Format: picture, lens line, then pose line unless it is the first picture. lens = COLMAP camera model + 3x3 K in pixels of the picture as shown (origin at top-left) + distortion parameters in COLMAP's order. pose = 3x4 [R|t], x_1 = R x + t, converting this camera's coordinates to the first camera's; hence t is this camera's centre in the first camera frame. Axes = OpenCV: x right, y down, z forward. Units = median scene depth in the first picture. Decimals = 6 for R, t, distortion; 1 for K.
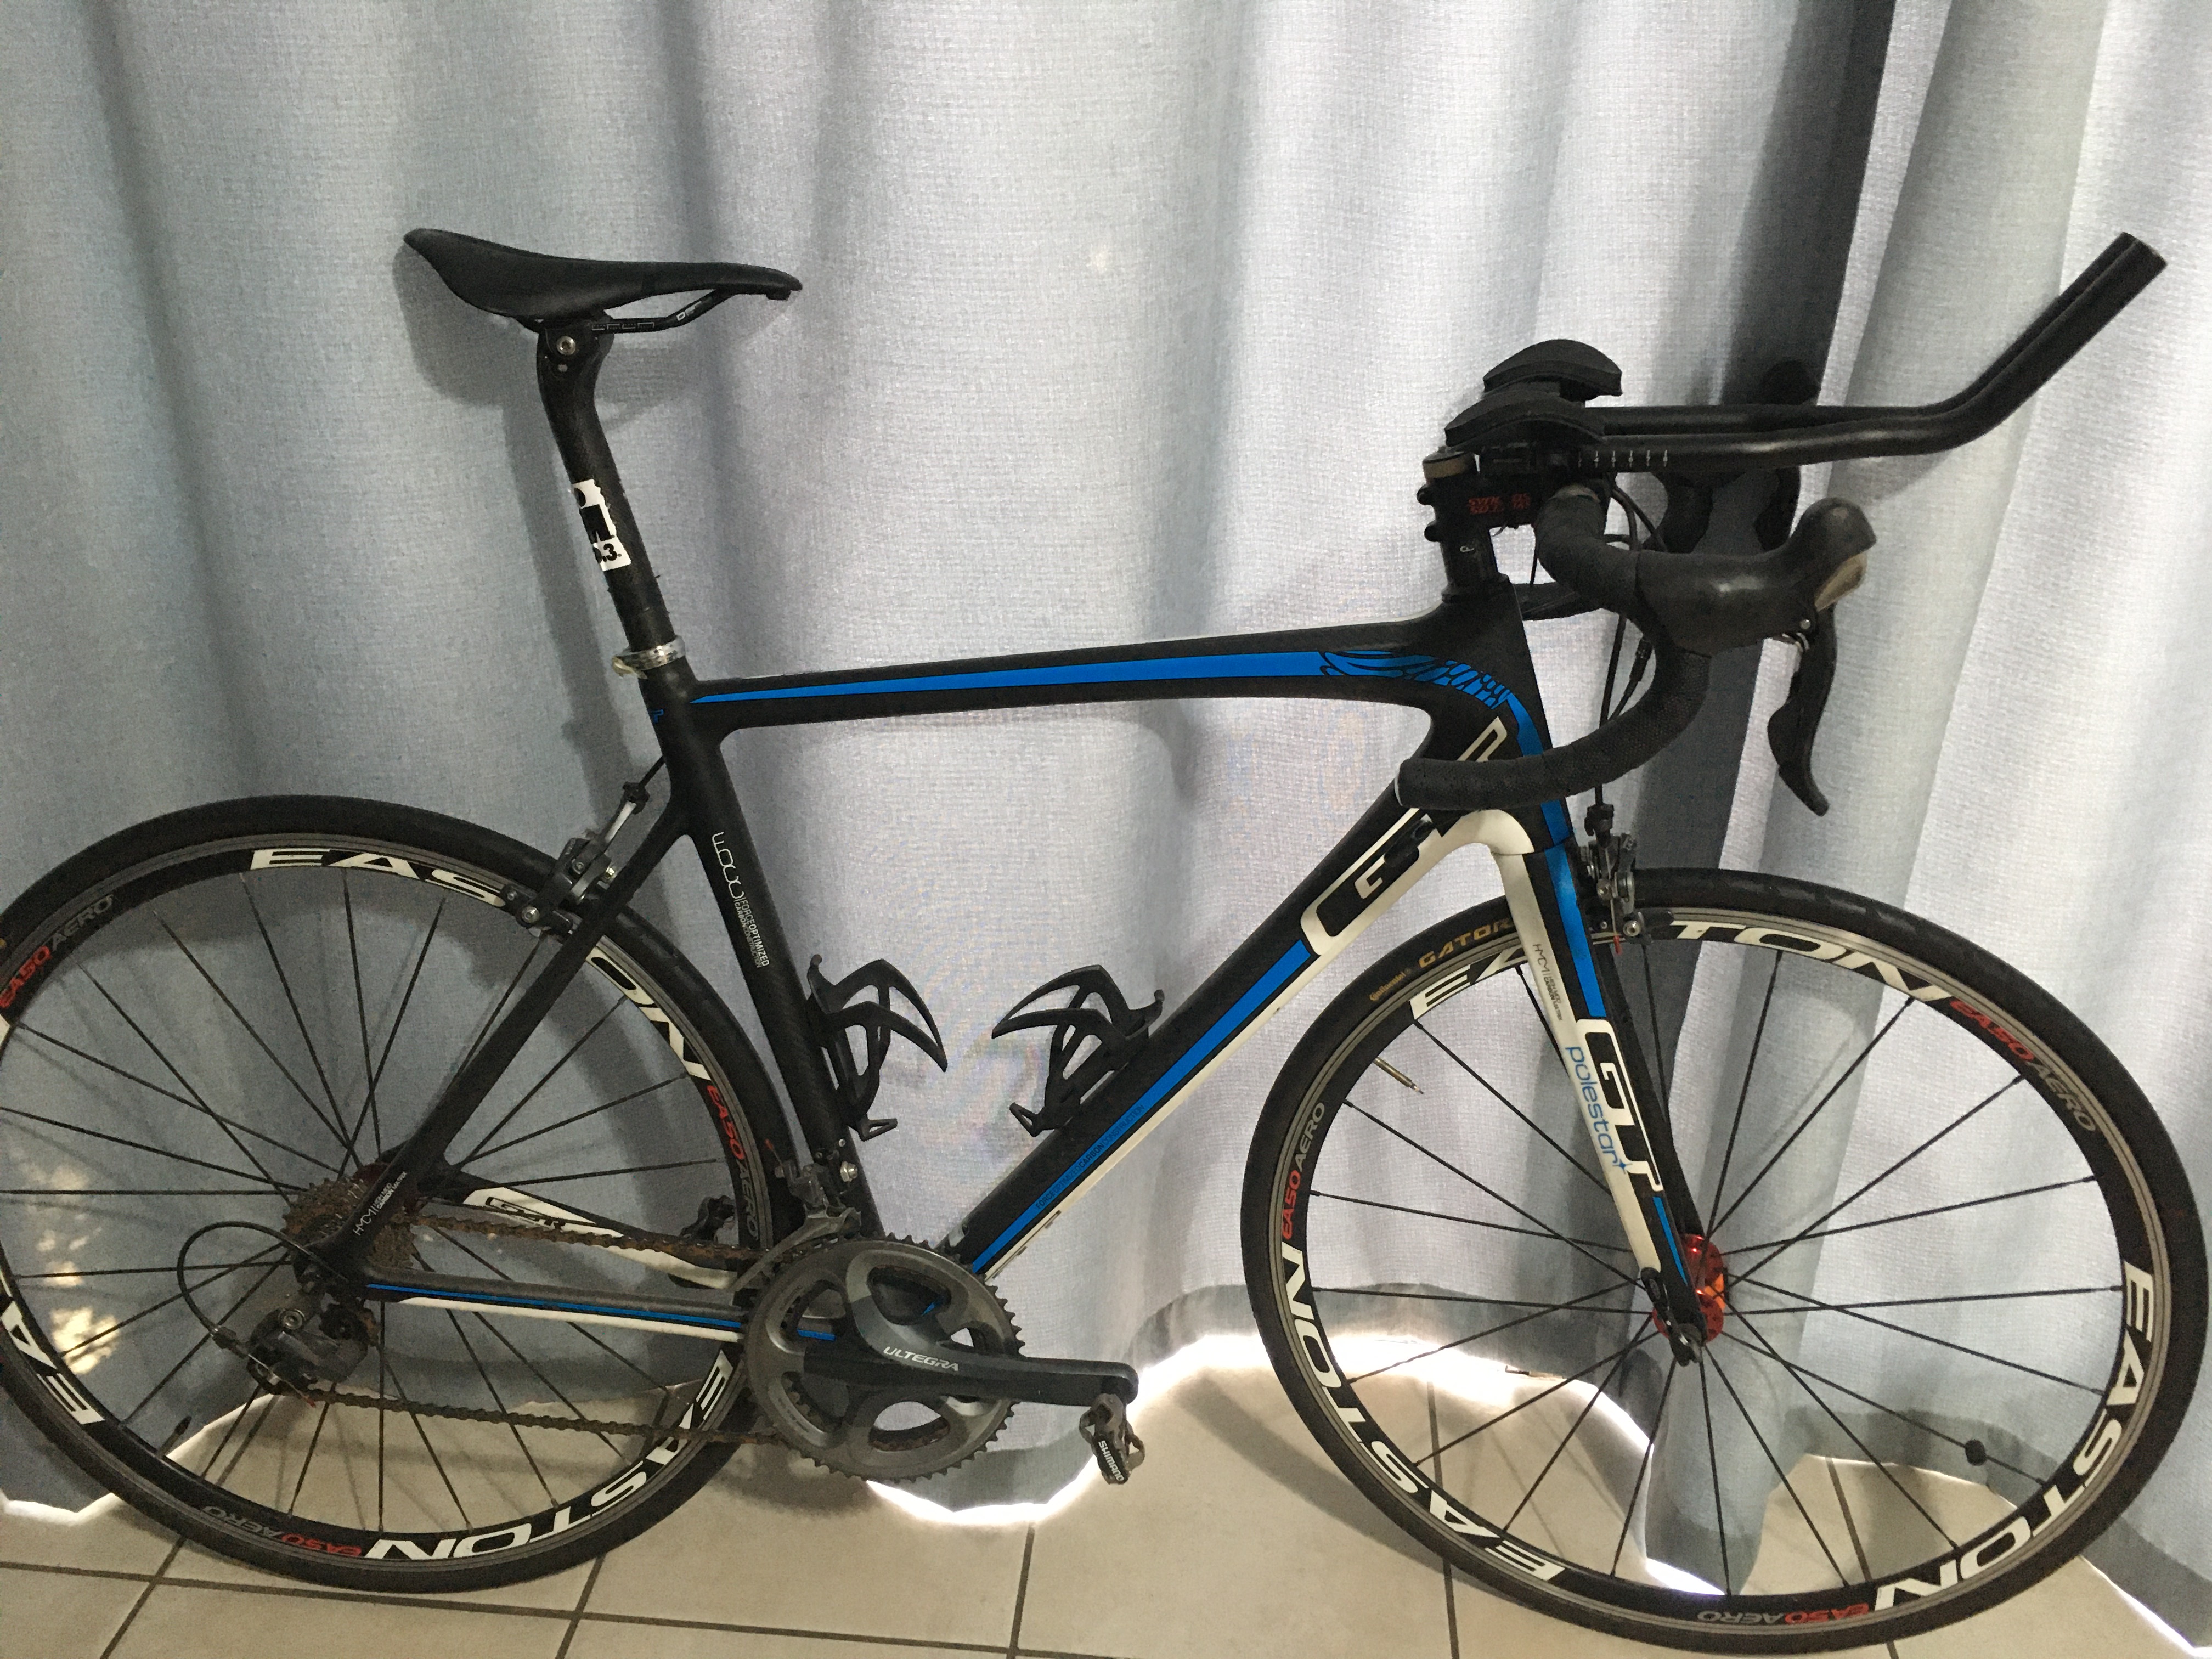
lens RADIAL K [[1842.1, 0, 1115.5], [0, 1842.1, 820.1], [0, 0, 1]] dist [0.027009, -0.014108]
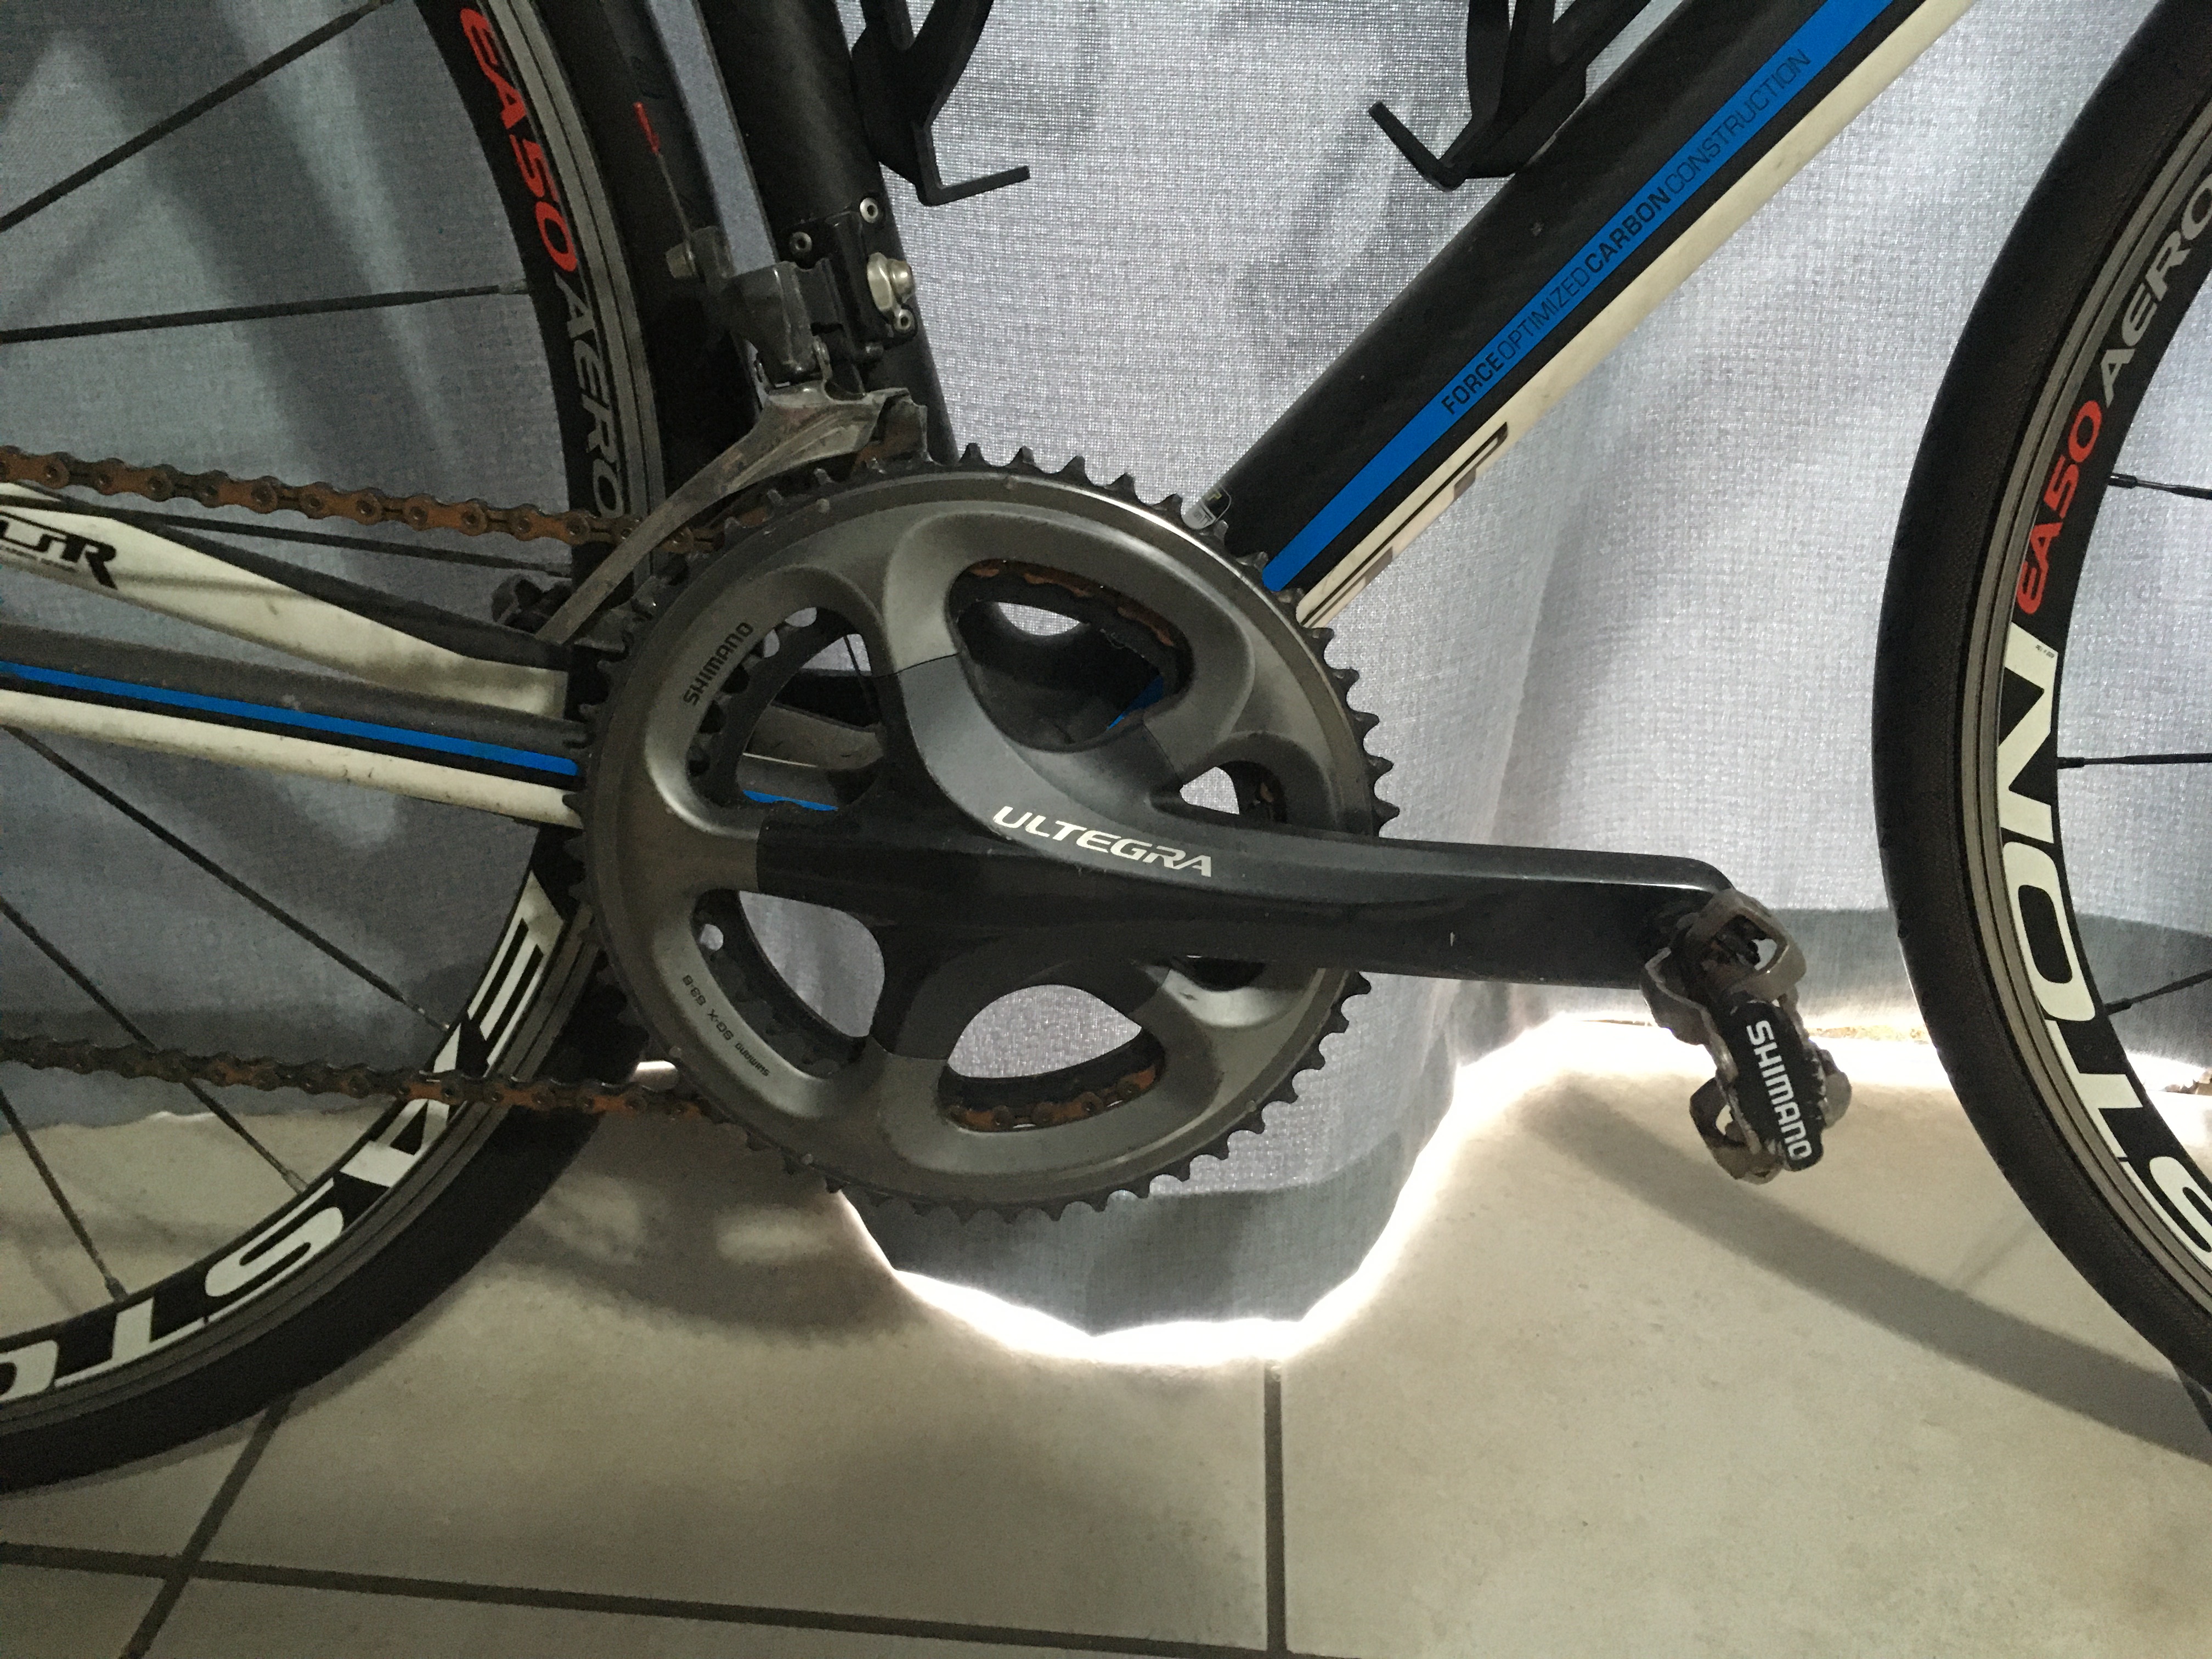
lens RADIAL K [[1842.1, 0, 1091.5], [0, 1842.1, 845.5], [0, 0, 1]] dist [0.027009, -0.014108]
pose [[0.999773, 0.009344, 0.019123, -0.110618], [-0.010270, 0.998751, 0.048890, 0.268073], [-0.018642, -0.049076, 0.998621, 0.643438]]
